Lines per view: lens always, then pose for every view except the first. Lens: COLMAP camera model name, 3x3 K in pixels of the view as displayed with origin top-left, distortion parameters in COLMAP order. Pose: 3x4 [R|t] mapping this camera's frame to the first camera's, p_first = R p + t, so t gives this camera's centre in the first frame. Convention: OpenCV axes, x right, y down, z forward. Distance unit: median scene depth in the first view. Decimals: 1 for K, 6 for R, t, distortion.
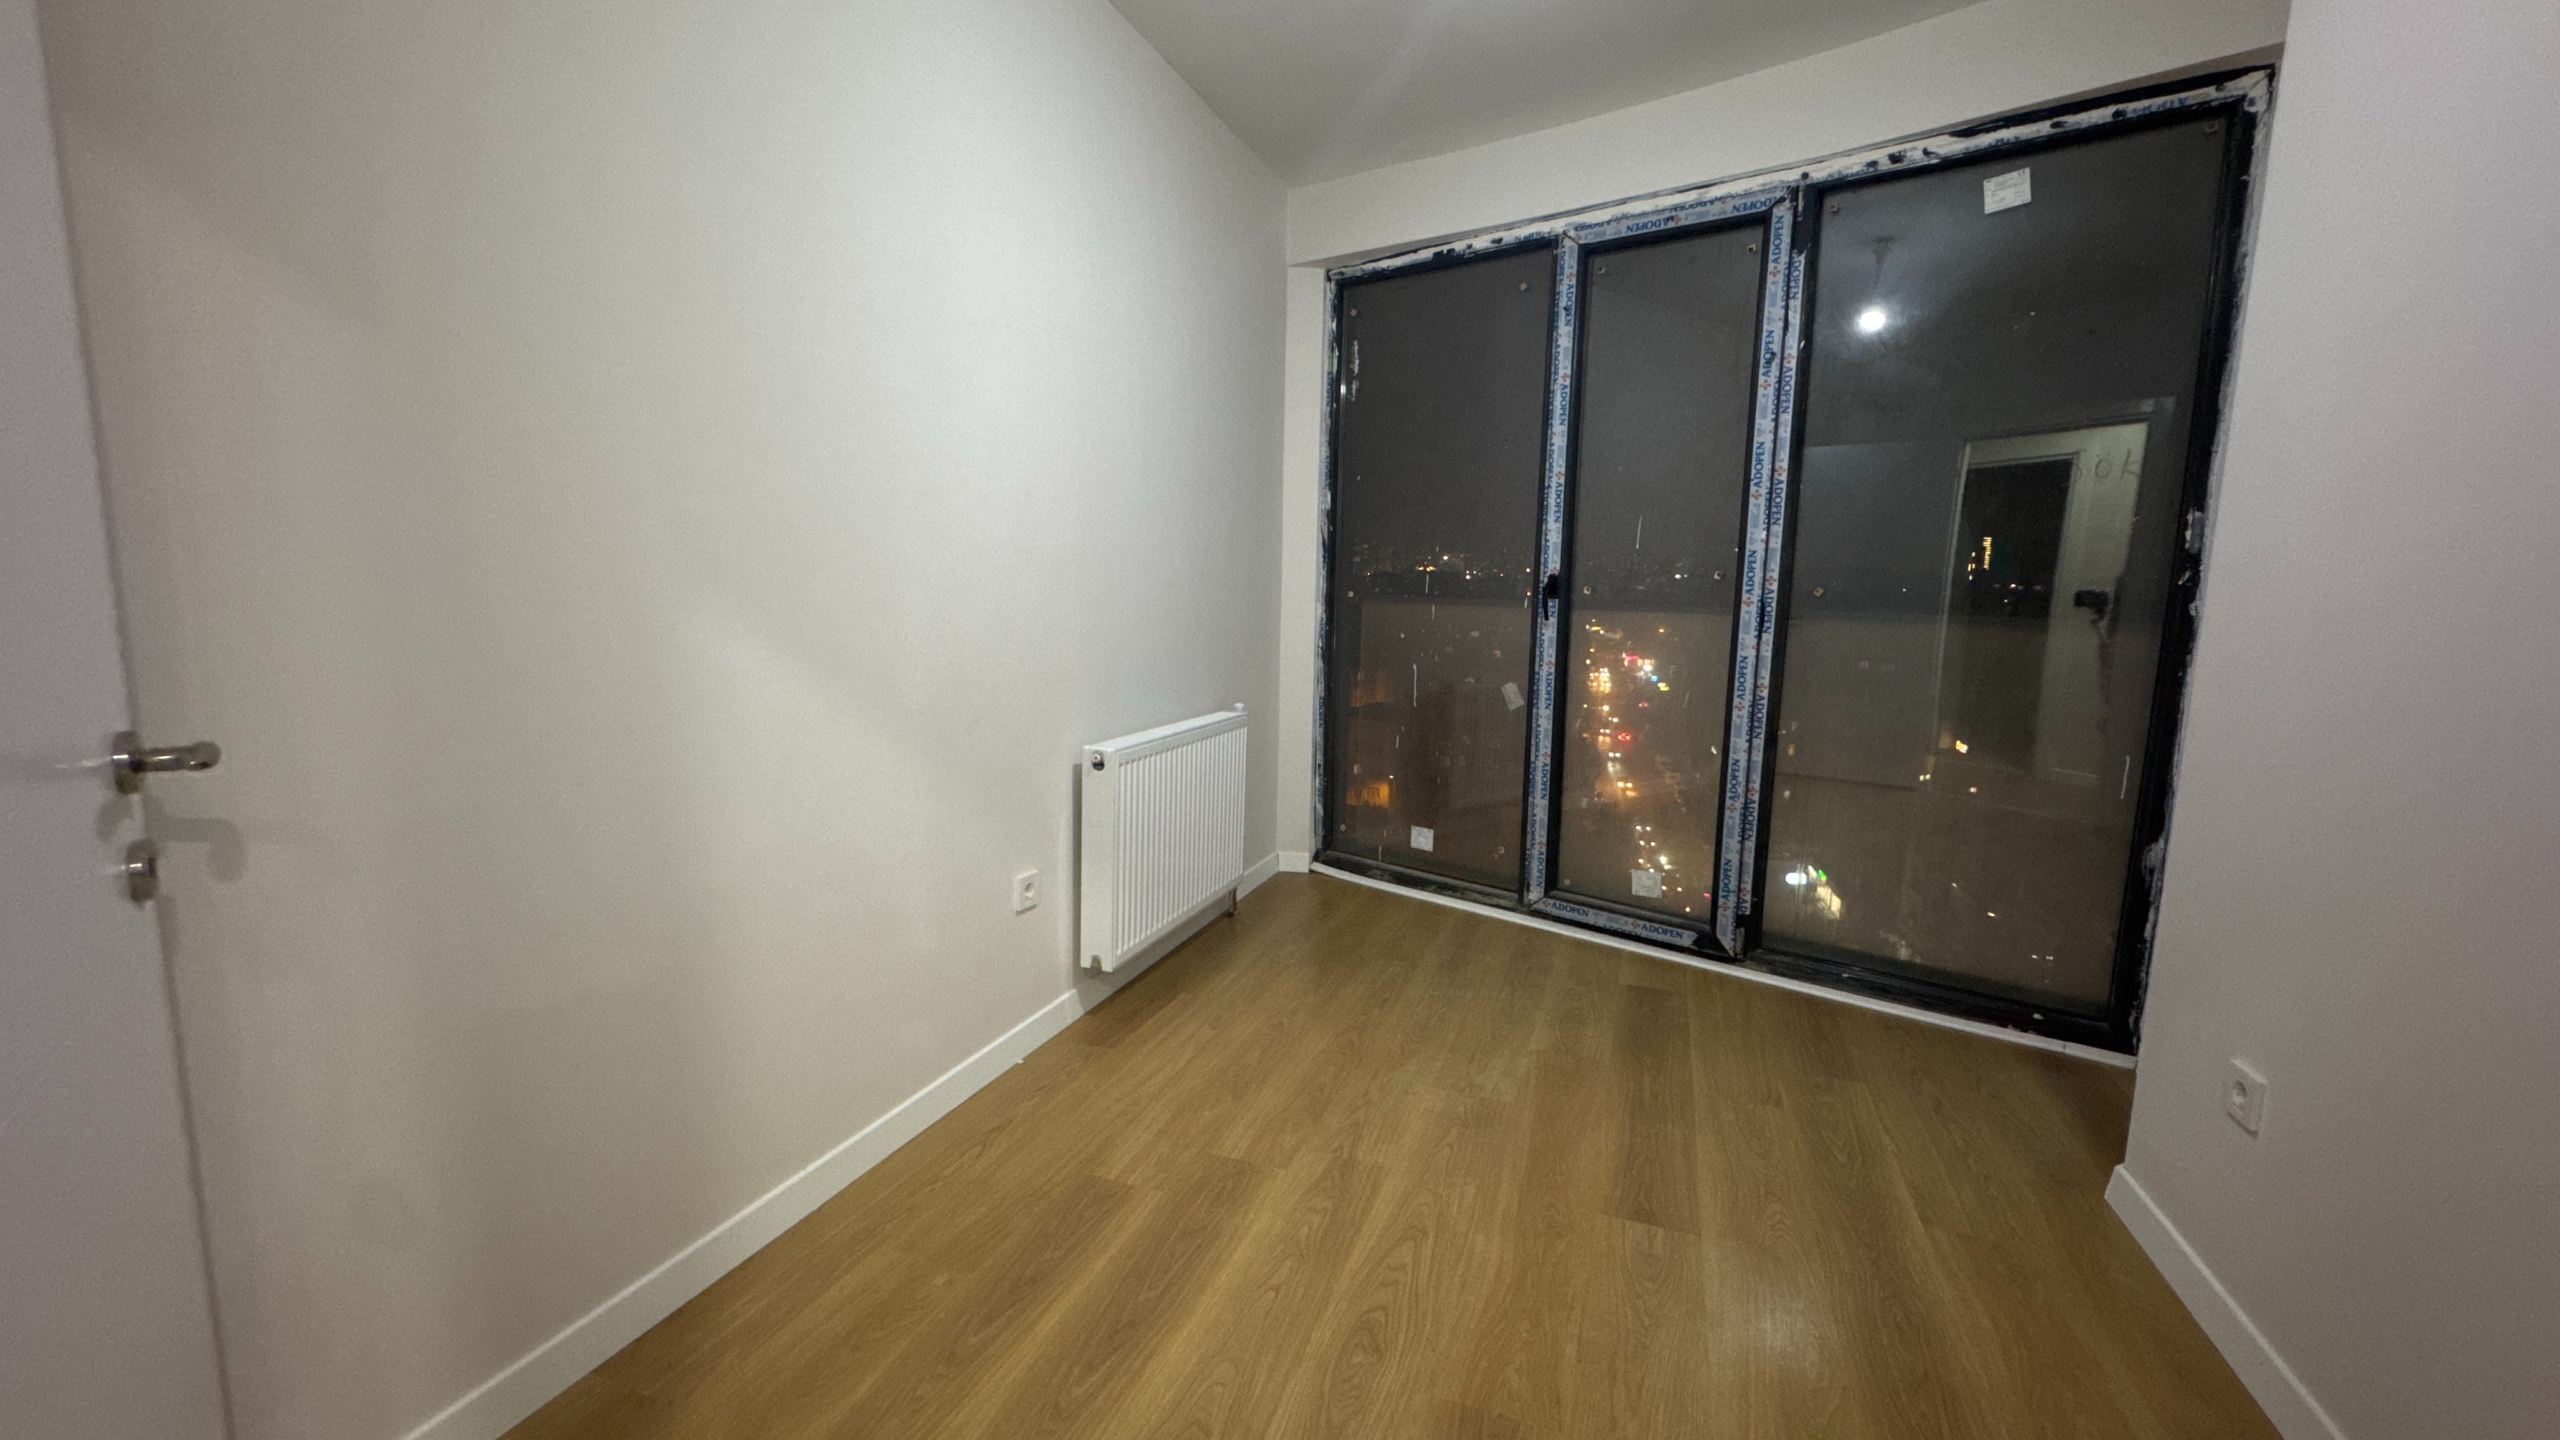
lens RADIAL K [[1015.2, 0, 1279.8], [0, 1015.2, 724.1], [0, 0, 1]] dist [-0.001834, -0.000058]
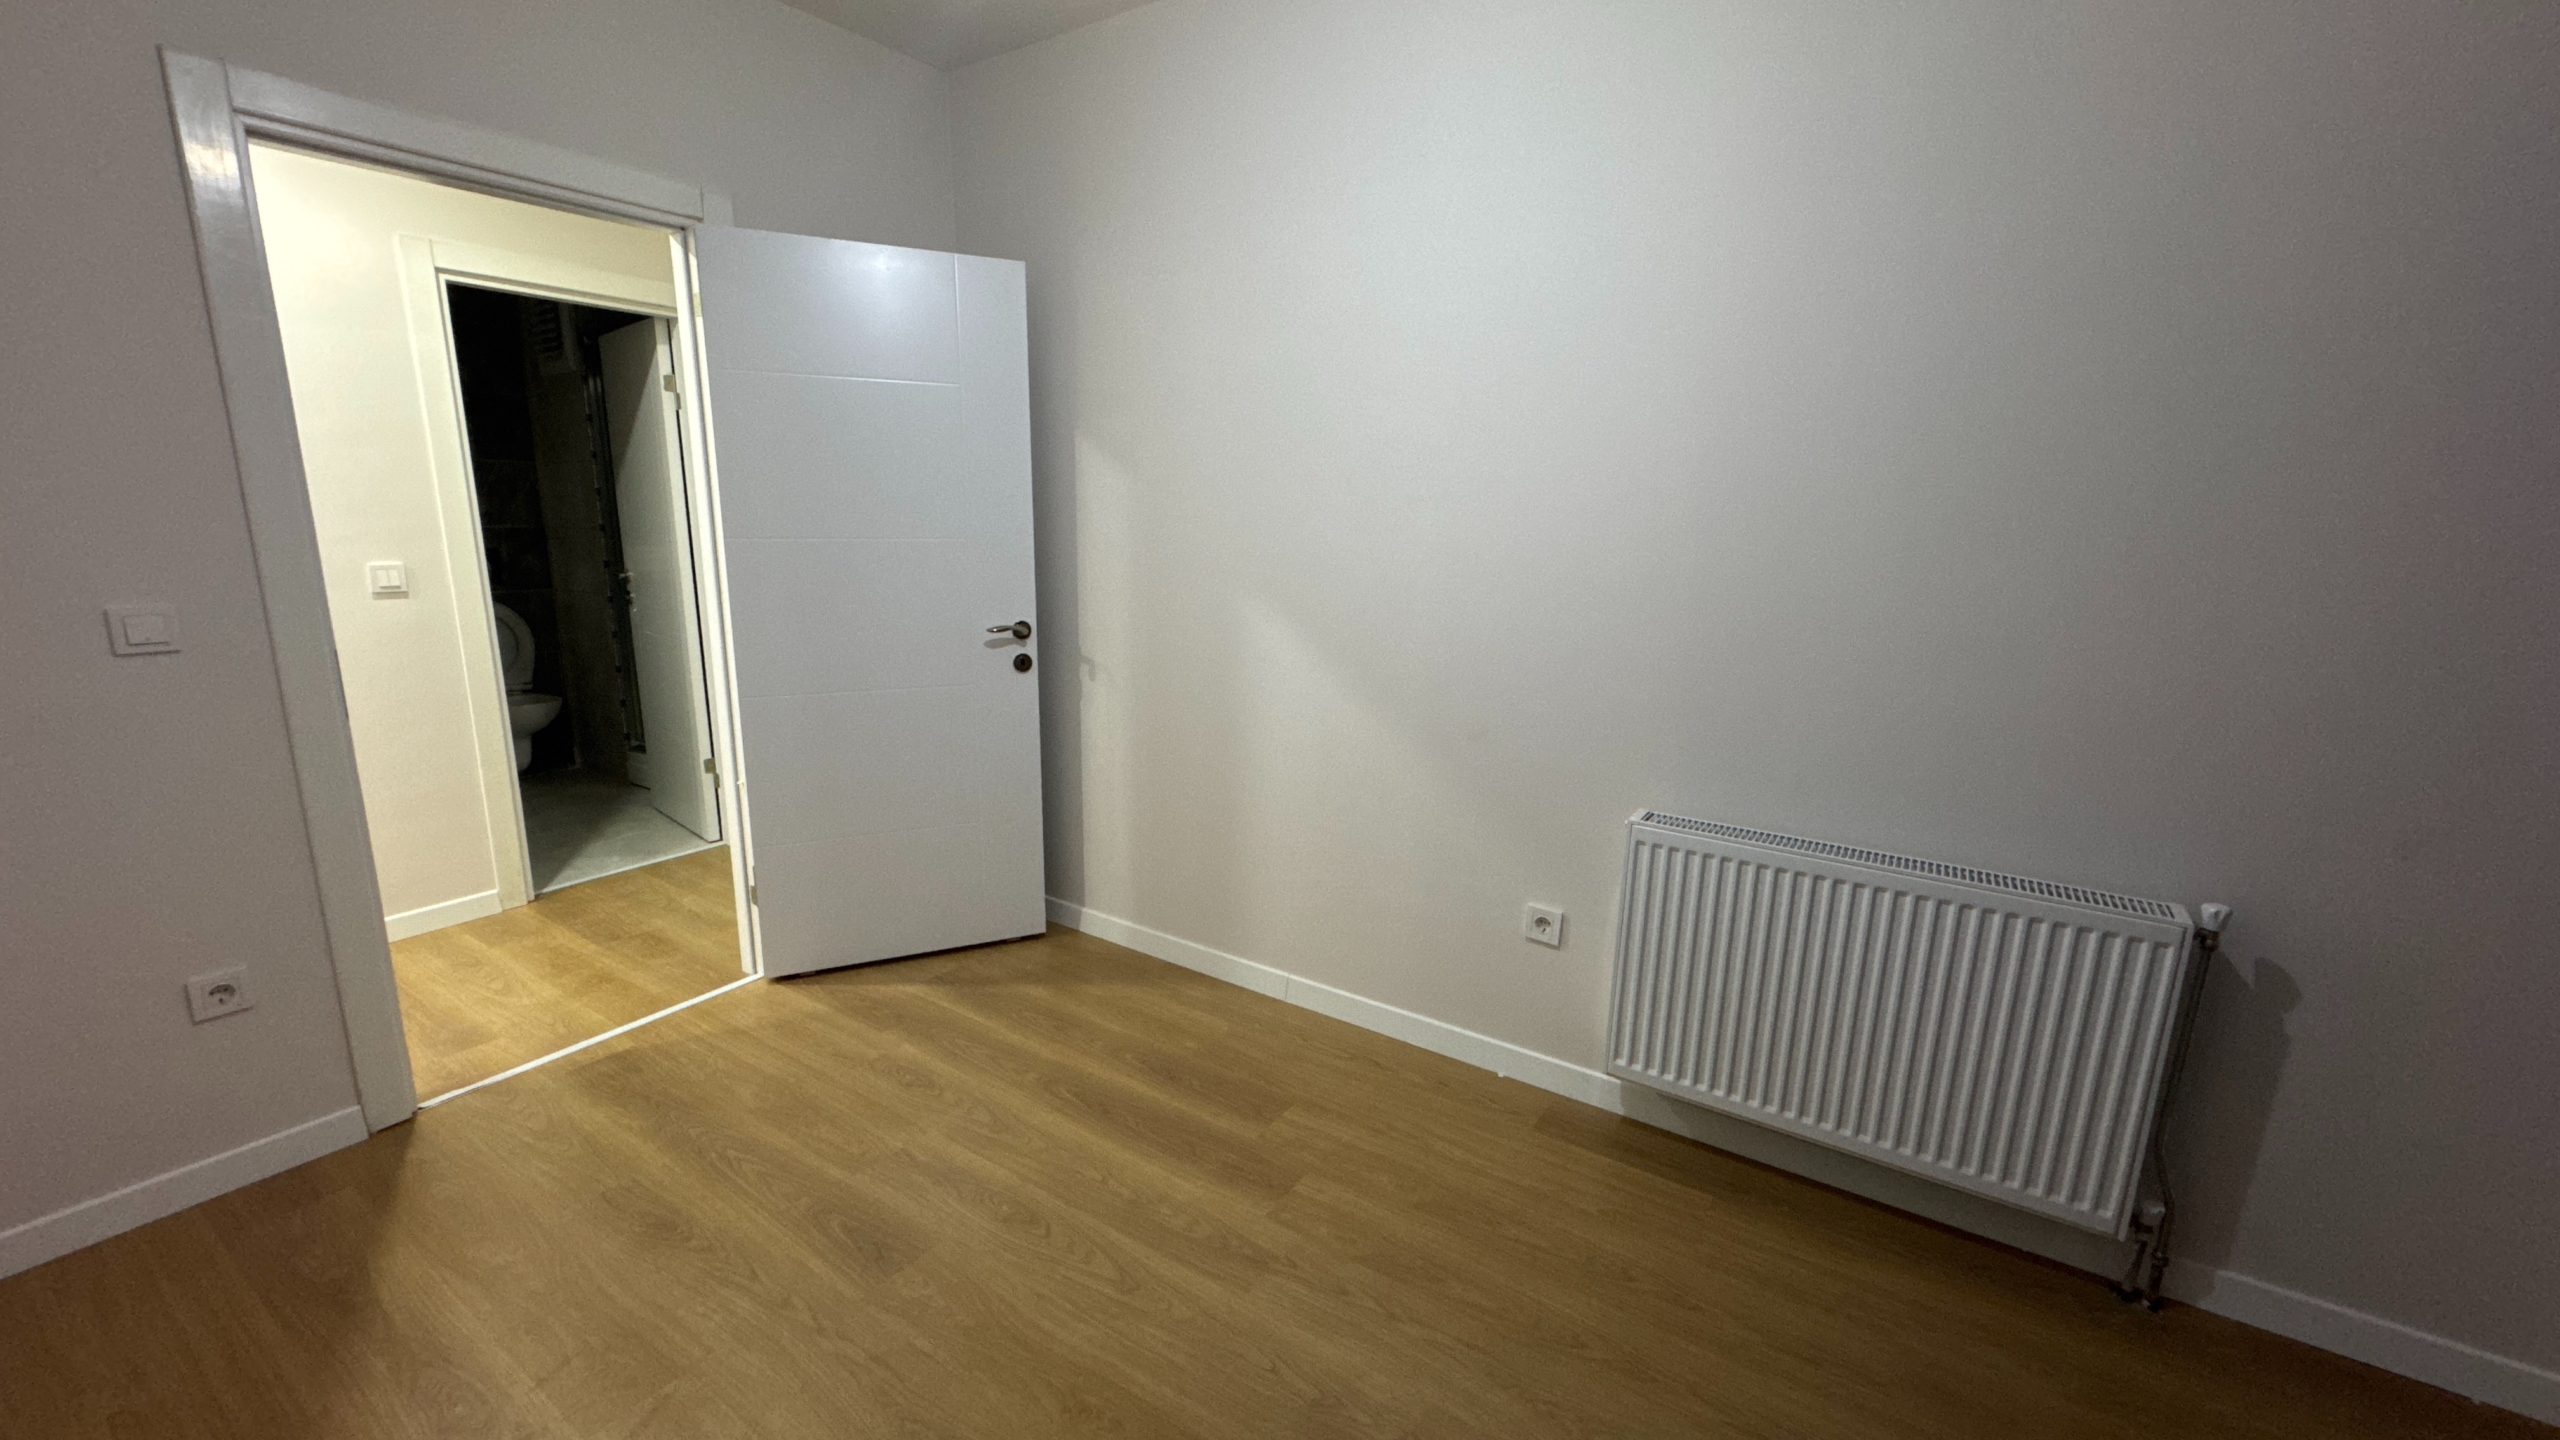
lens RADIAL K [[1015.2, 0, 1279.8], [0, 1015.2, 724.1], [0, 0, 1]] dist [-0.001834, -0.000058]
pose [[-0.221470, 0.178029, -0.958779, 0.859780], [-0.164832, 0.962213, 0.216741, -0.230953], [0.961136, 0.206039, -0.183756, 1.104535]]
